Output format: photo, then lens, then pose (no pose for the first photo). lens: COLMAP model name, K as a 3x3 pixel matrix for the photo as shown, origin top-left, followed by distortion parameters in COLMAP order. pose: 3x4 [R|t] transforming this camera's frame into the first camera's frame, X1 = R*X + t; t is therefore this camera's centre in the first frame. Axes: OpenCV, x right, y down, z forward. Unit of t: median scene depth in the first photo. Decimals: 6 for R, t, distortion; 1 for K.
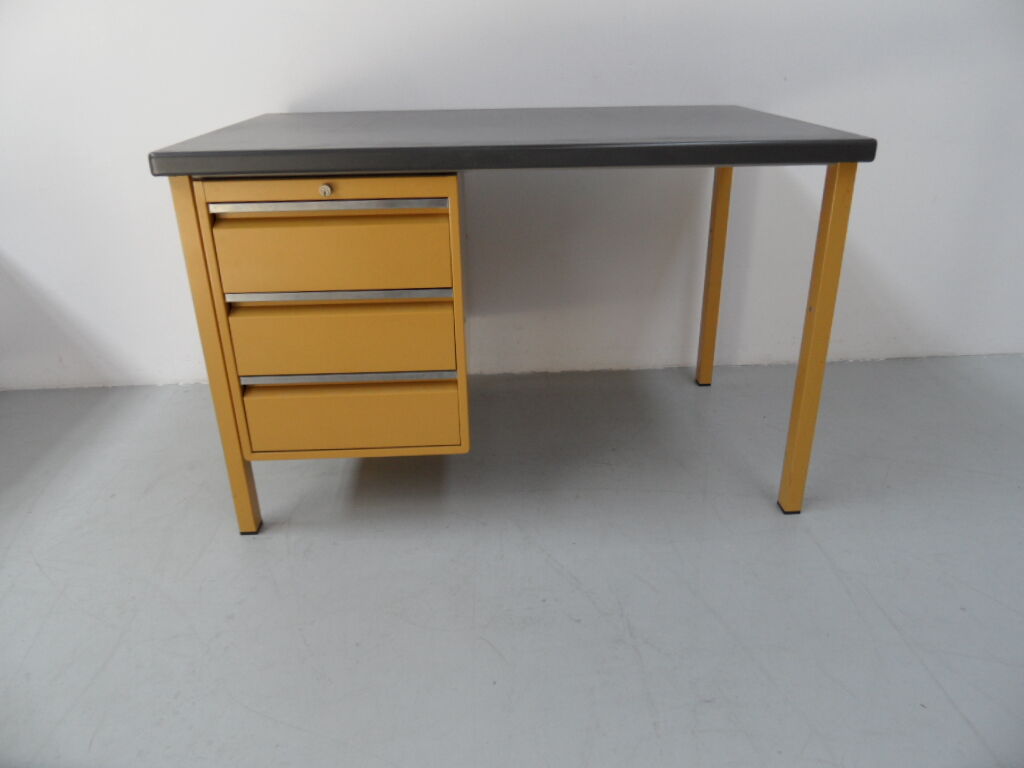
lens RADIAL K [[754.0, 0, 521.5], [0, 754.0, 379.3], [0, 0, 1]] dist [-0.040723, 0.032597]
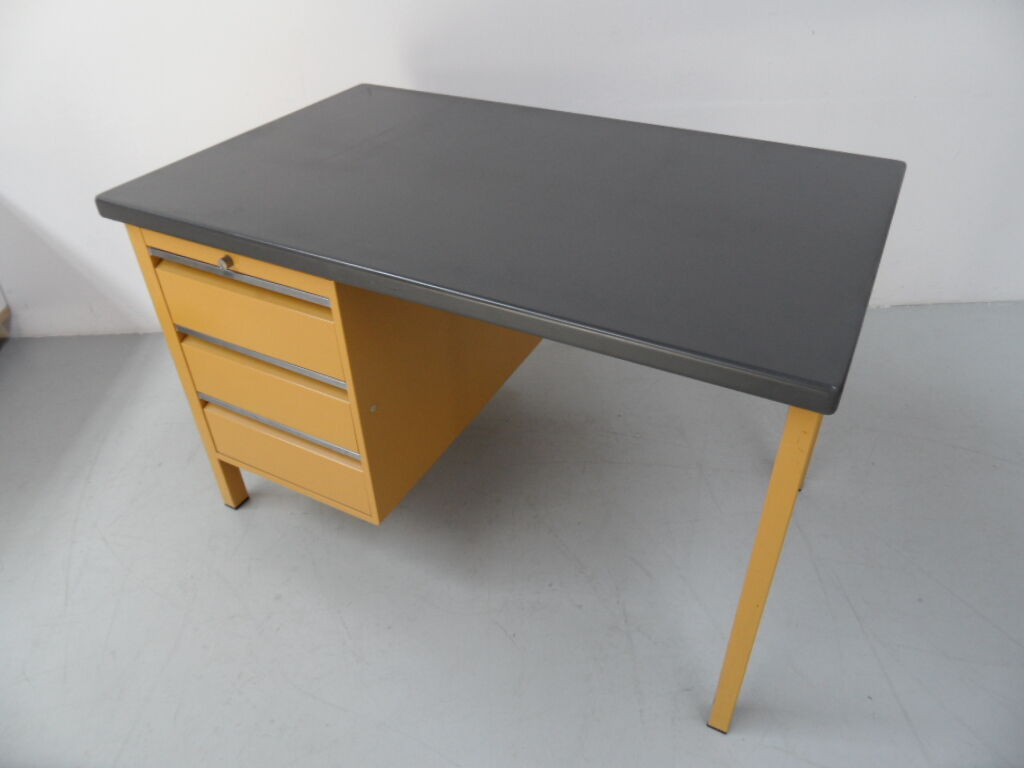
lens RADIAL K [[754.0, 0, 521.5], [0, 754.0, 379.3], [0, 0, 1]] dist [-0.040723, 0.032597]
pose [[0.999800, 0.008433, -0.018157, 0.003310], [-0.004303, 0.976269, 0.216520, -0.226878], [0.019552, -0.216399, 0.976109, -0.039692]]
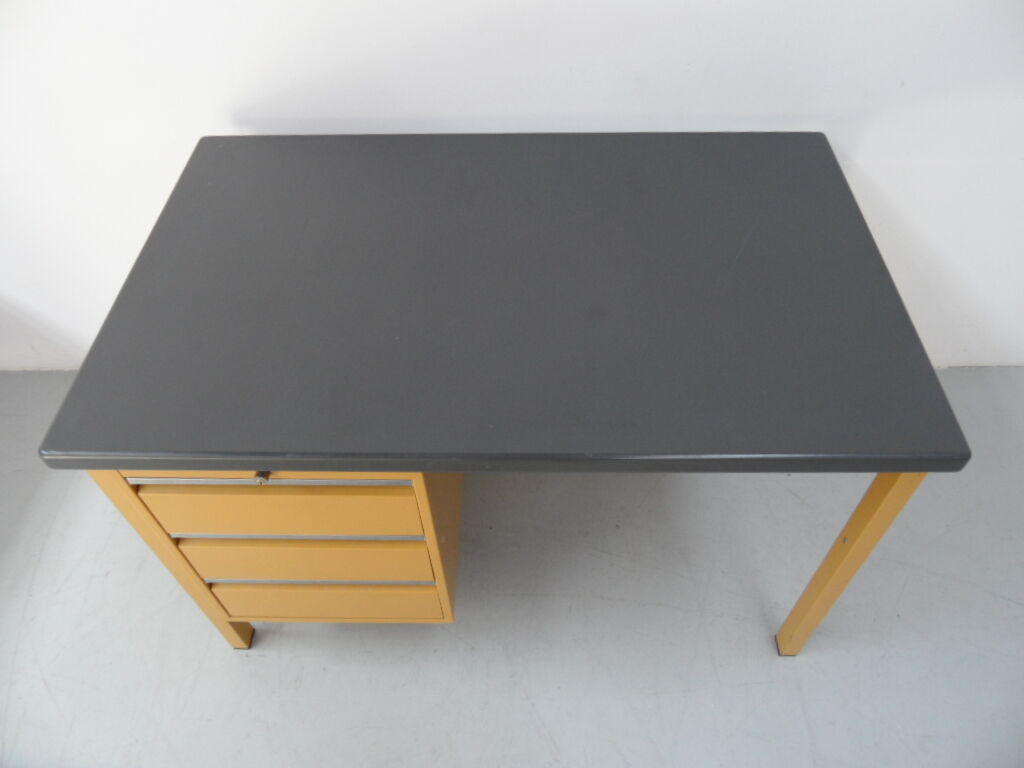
lens RADIAL K [[754.0, 0, 521.5], [0, 754.0, 379.3], [0, 0, 1]] dist [-0.040723, 0.032597]
pose [[0.997695, 0.050776, -0.045006, 0.043323], [-0.026632, 0.903126, 0.428550, -0.575310], [0.062406, -0.426364, 0.902397, 0.265144]]
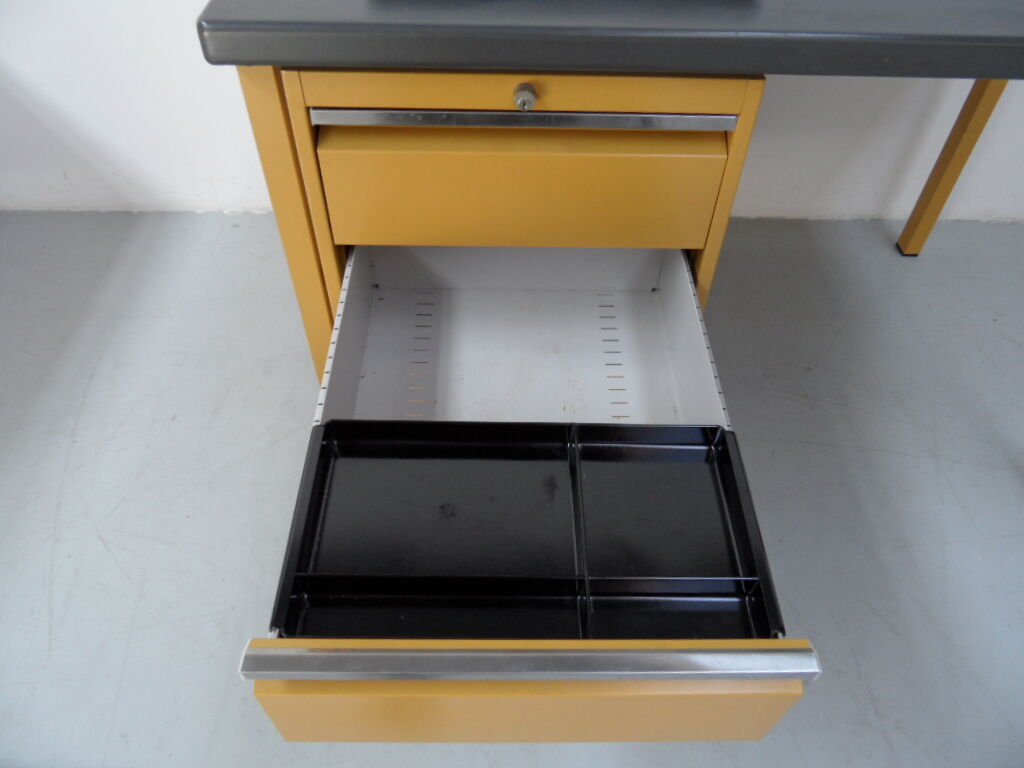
lens RADIAL K [[754.0, 0, 521.5], [0, 754.0, 379.3], [0, 0, 1]] dist [-0.040723, 0.032597]
pose [[0.998424, 0.055920, -0.004753, -0.202886], [-0.049417, 0.916120, 0.397848, -0.228840], [0.026602, -0.396986, 0.917439, 0.341185]]
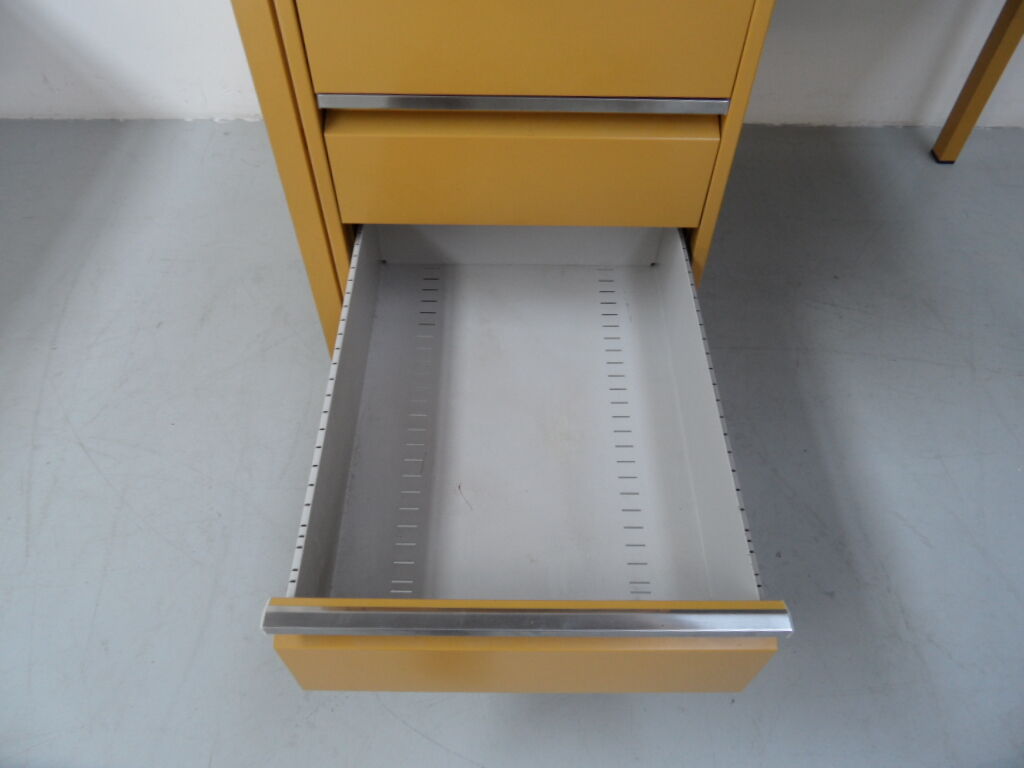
lens RADIAL K [[754.0, 0, 521.5], [0, 754.0, 379.3], [0, 0, 1]] dist [-0.040723, 0.032597]
pose [[0.998184, 0.057494, -0.017967, -0.193100], [-0.043386, 0.893139, 0.447682, -0.154551], [0.041786, -0.446090, 0.894012, 0.365984]]
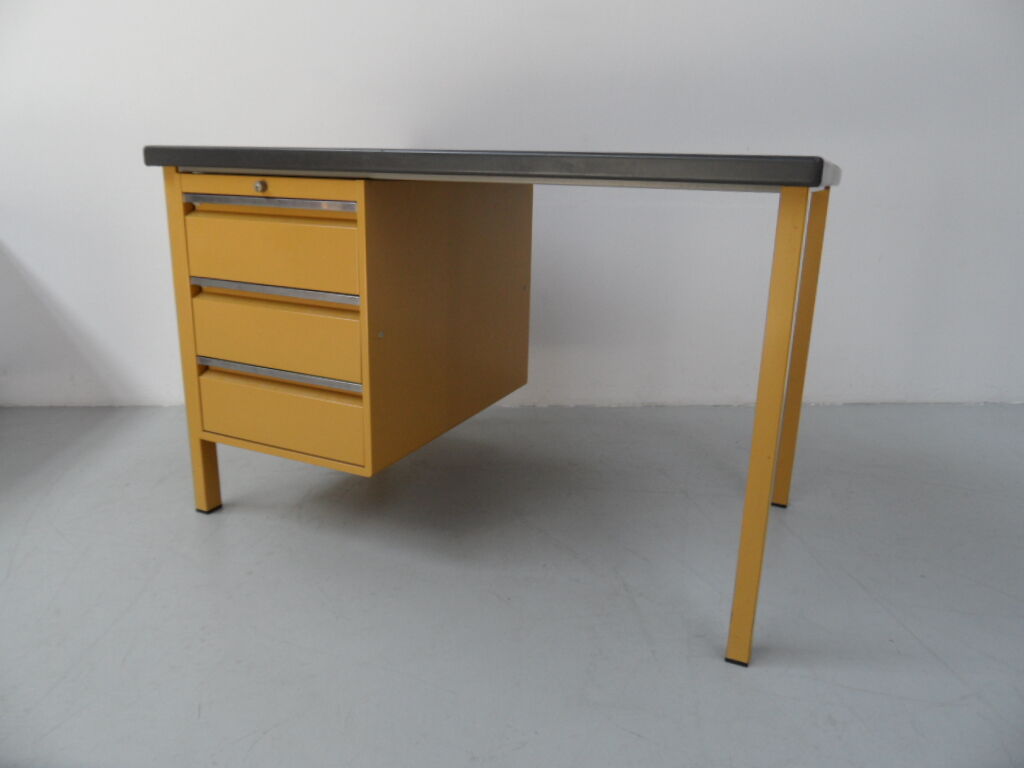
lens RADIAL K [[754.0, 0, 521.5], [0, 754.0, 379.3], [0, 0, 1]] dist [-0.040723, 0.032597]
pose [[0.998415, 0.028413, 0.048592, -0.056113], [-0.020766, 0.988288, -0.151183, 0.172476], [-0.052318, 0.149934, 0.987311, -0.093306]]
